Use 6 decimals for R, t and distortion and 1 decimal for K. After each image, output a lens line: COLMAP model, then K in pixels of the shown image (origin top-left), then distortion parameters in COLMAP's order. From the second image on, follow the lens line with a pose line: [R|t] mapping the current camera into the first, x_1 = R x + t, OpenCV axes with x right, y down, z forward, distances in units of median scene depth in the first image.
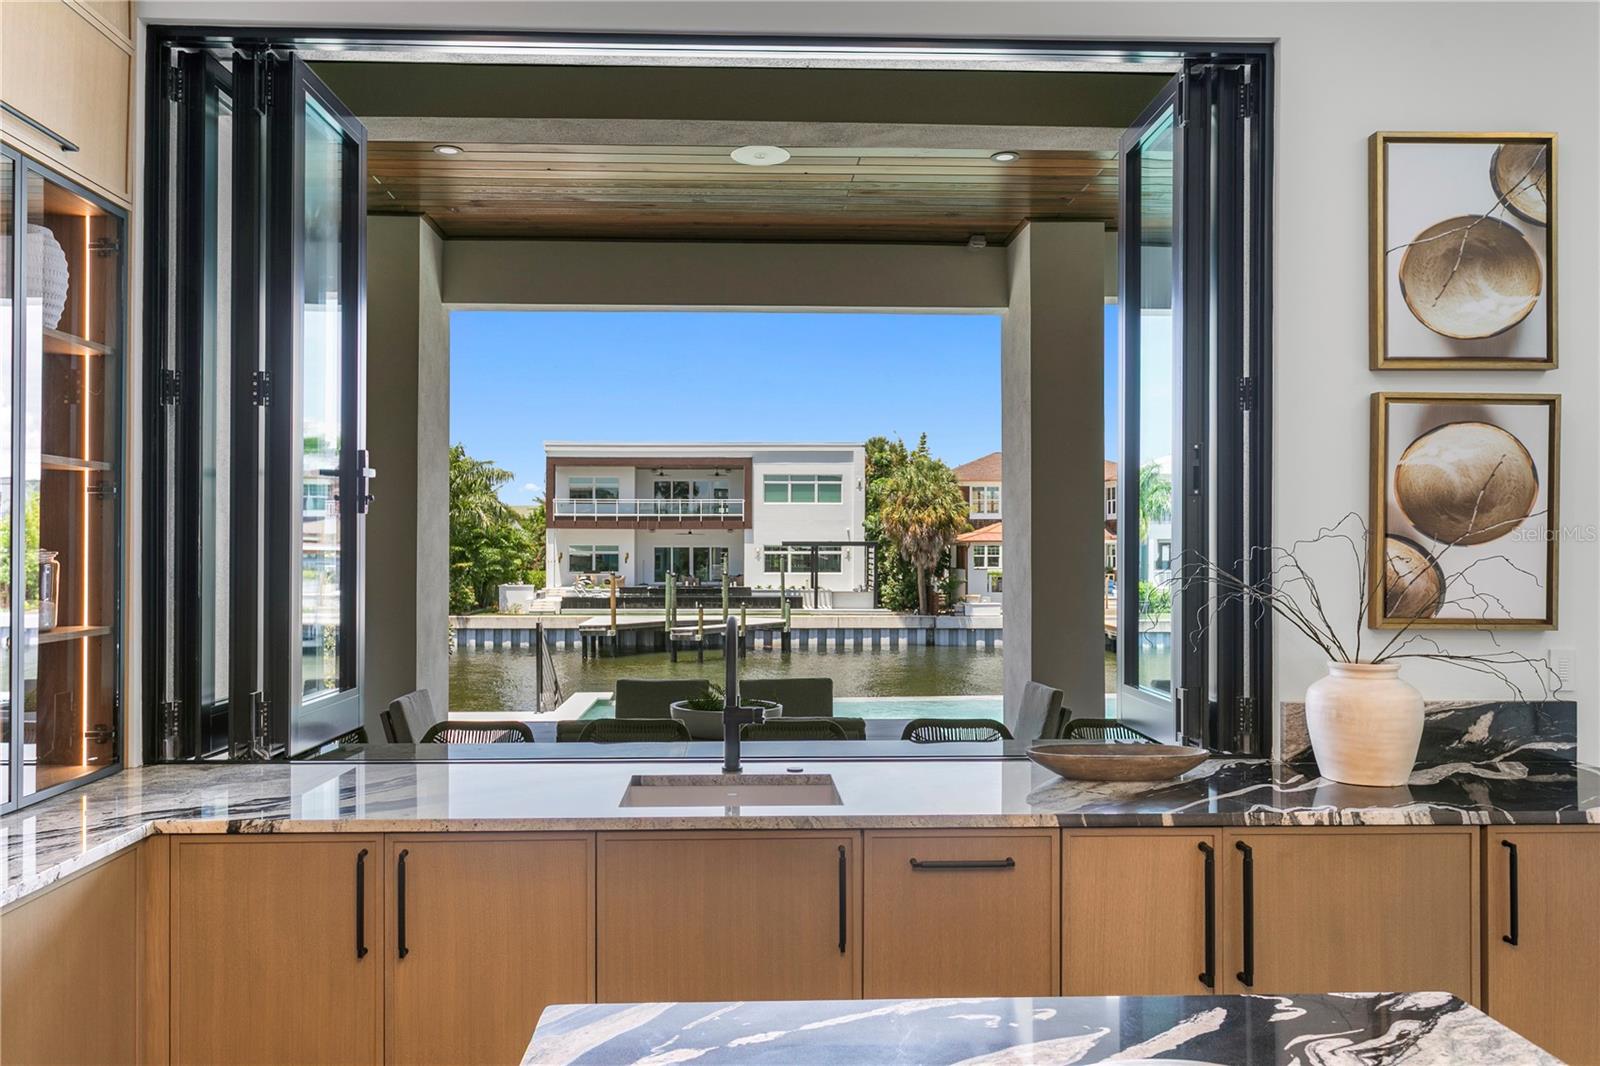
lens RADIAL K [[1173.8, 0, 775.5], [0, 1173.8, 539.6], [0, 0, 1]] dist [0.004804, 0.000552]
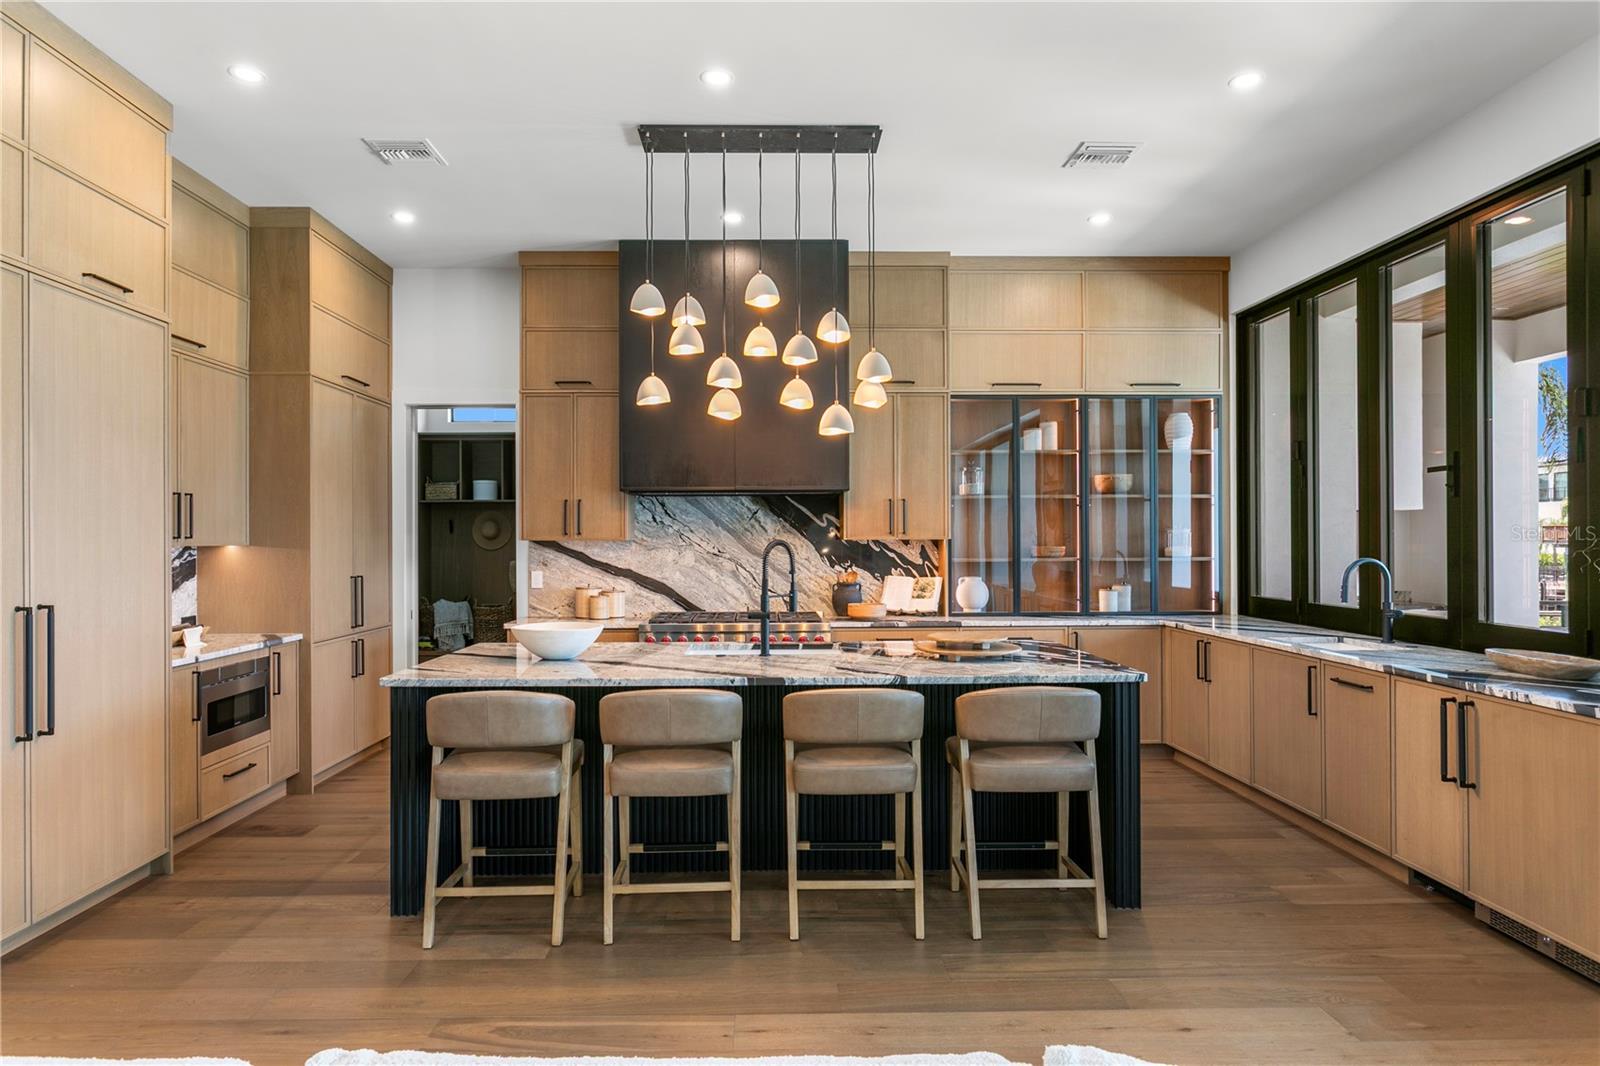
lens RADIAL K [[890.4, 0, 775.2], [0, 890.4, 534.6], [0, 0, 1]] dist [-0.015993, 0.017552]
pose [[-0.021730, -0.006225, -0.999744, 1.288974], [0.012428, 0.999902, -0.006496, 0.021721], [0.999687, -0.012566, -0.021651, 0.067512]]
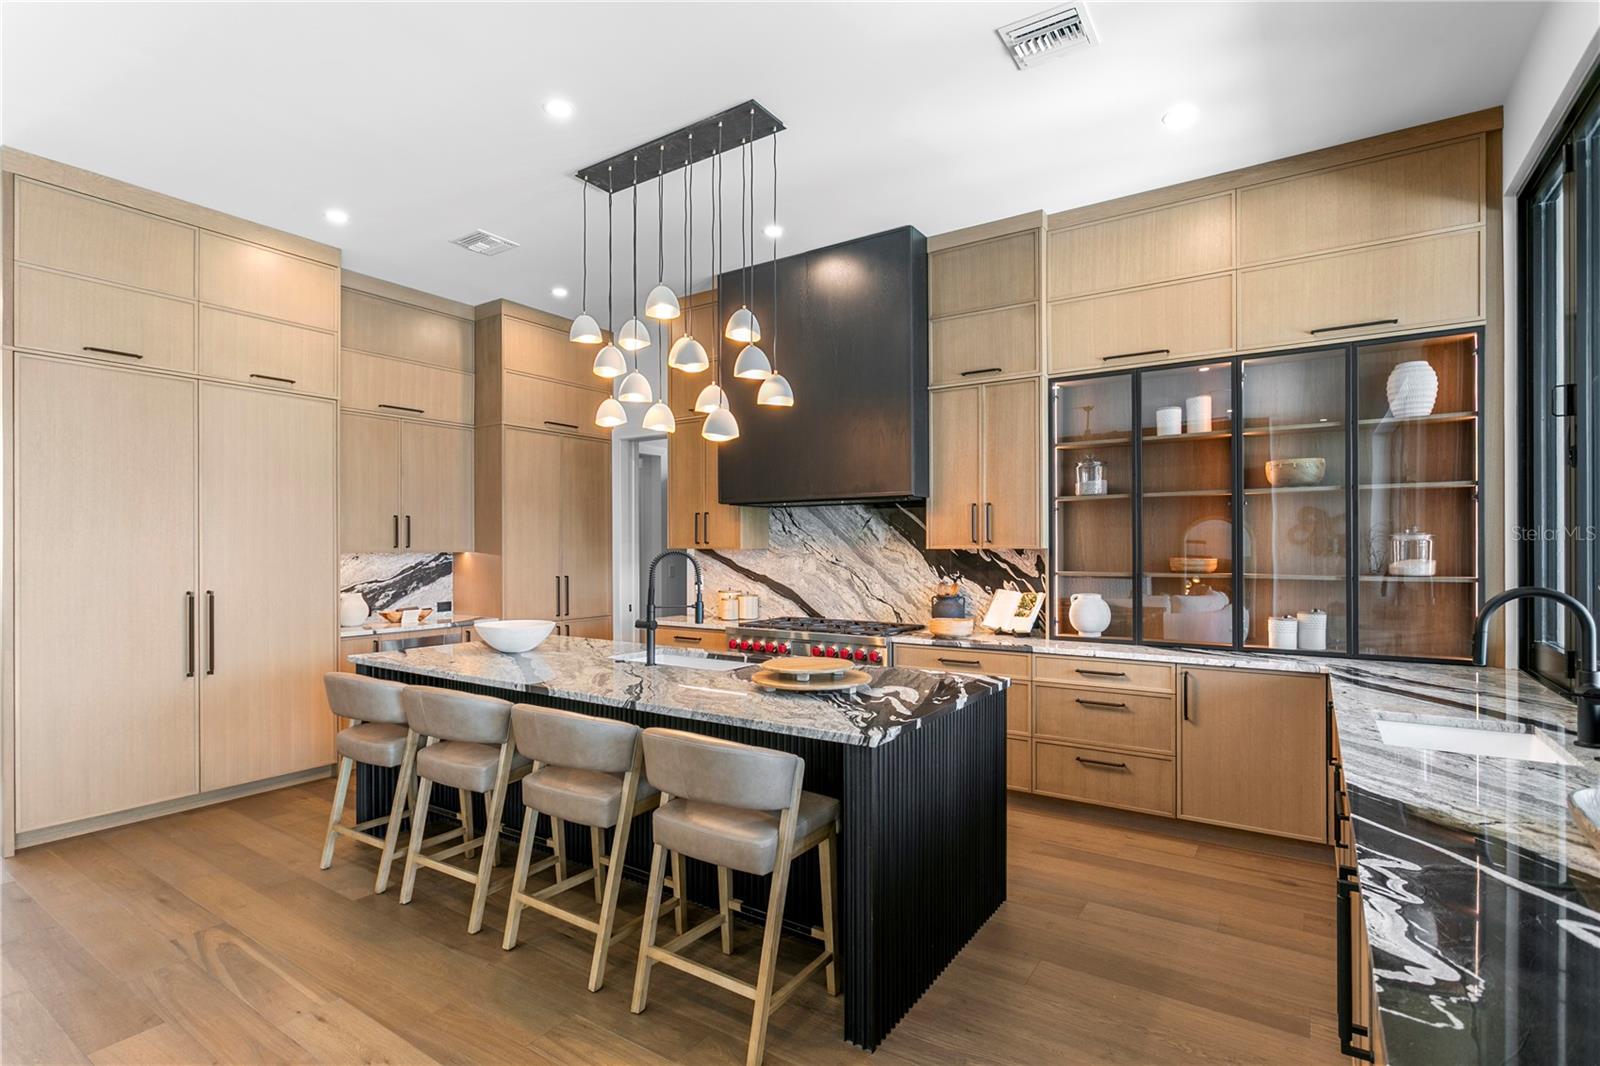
lens RADIAL K [[776.7, 0, 780.3], [0, 776.7, 545.6], [0, 0, 1]] dist [-0.020204, 0.015550]
pose [[-0.597184, -0.000463, -0.802104, 0.830627], [0.009430, 0.999927, -0.007599, 0.024353], [0.802049, -0.012102, -0.597136, 0.794079]]
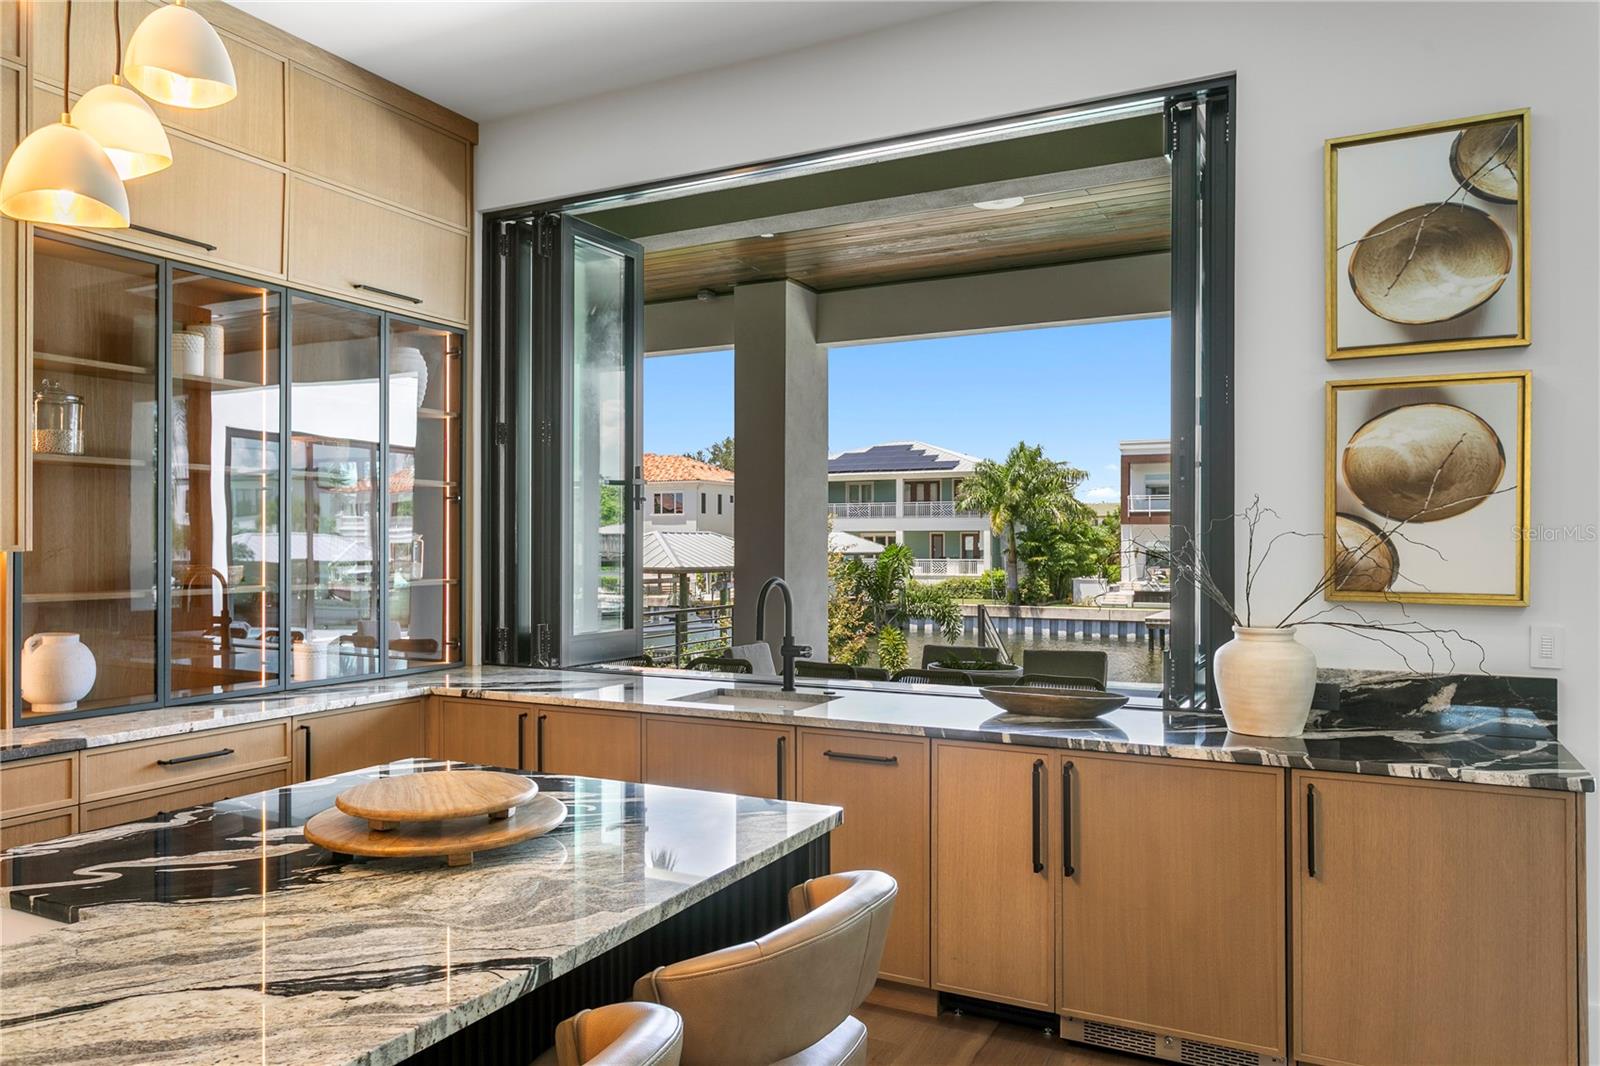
lens RADIAL K [[1117.6, 0, 771.0], [0, 1117.6, 538.8], [0, 0, 1]] dist [0.001648, 0.002732]
pose [[0.865668, -0.004001, -0.500603, 0.568011], [0.005033, 0.999987, 0.000711, 0.015382], [0.500594, -0.003135, 0.865676, -0.141485]]
